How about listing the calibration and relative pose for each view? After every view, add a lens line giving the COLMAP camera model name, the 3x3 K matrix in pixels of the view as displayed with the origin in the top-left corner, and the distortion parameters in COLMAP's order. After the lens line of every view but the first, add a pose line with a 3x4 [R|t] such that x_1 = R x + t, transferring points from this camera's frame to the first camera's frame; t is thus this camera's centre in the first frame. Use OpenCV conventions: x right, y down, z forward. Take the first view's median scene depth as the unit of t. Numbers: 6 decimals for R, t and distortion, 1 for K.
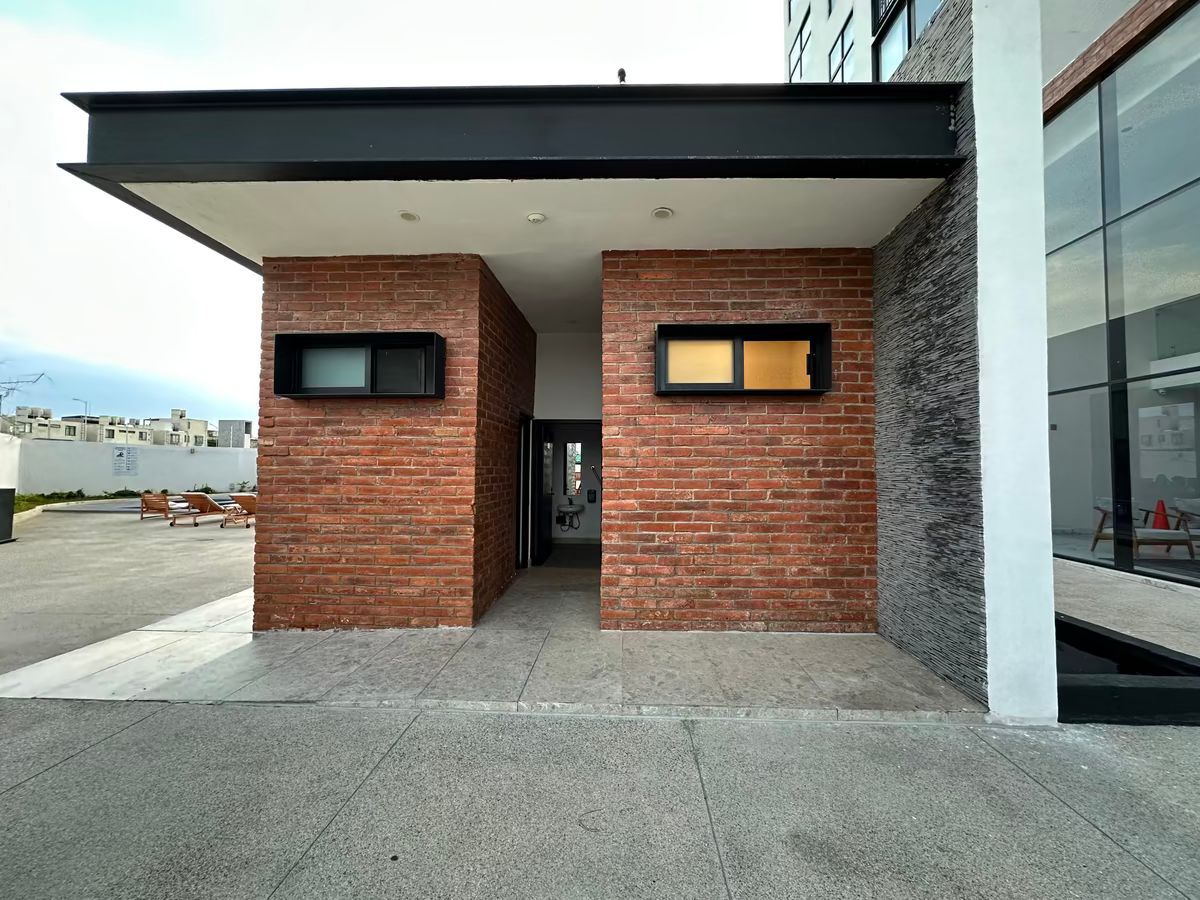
lens RADIAL K [[480.0, 0, 600.0], [0, 480.0, 450.0], [0, 0, 1]] dist [-0.001783, 0.000292]
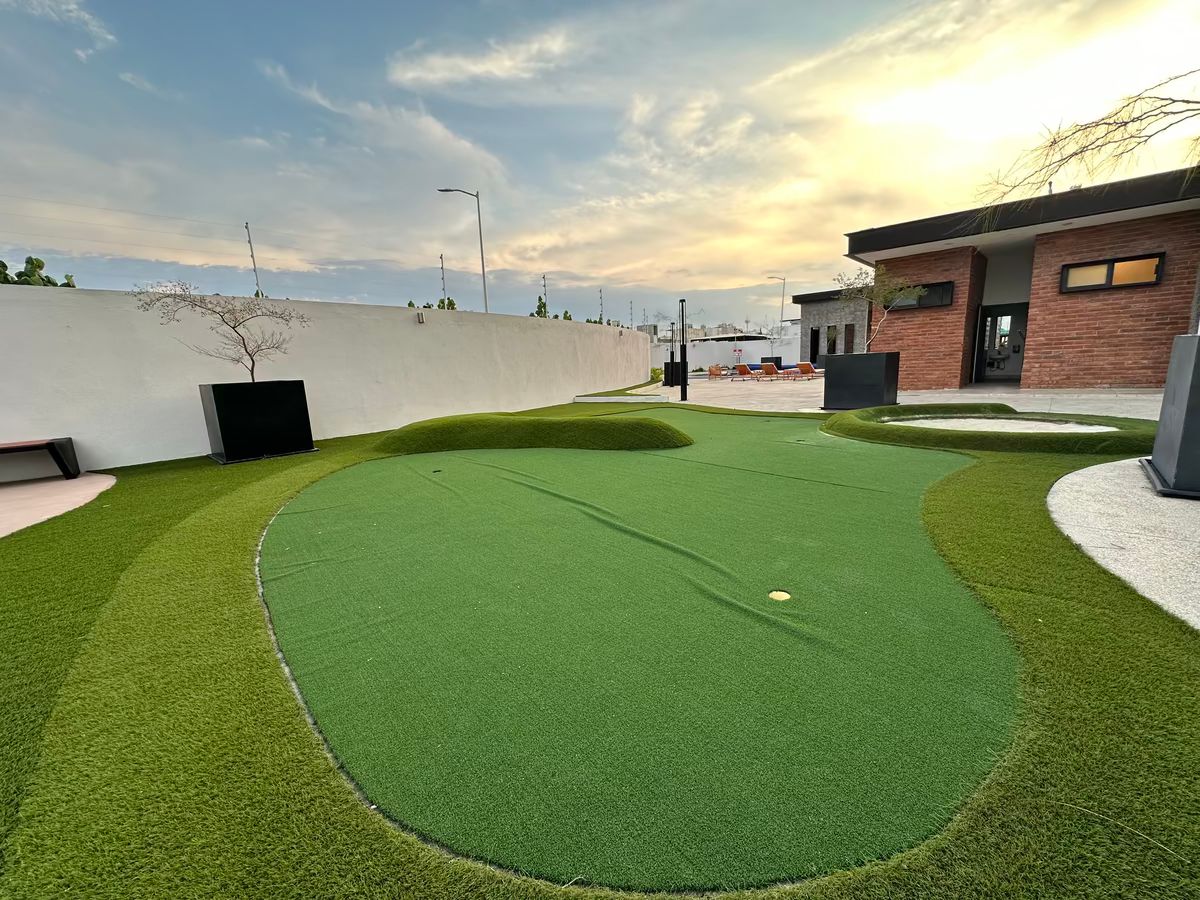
lens RADIAL K [[480.0, 0, 600.0], [0, 480.0, 450.0], [0, 0, 1]] dist [-0.001783, 0.000292]
pose [[0.756822, 0.076054, -0.649182, -0.009158], [0.073368, 0.977046, 0.199997, 0.006092], [0.649491, -0.198991, 0.733869, -2.502613]]
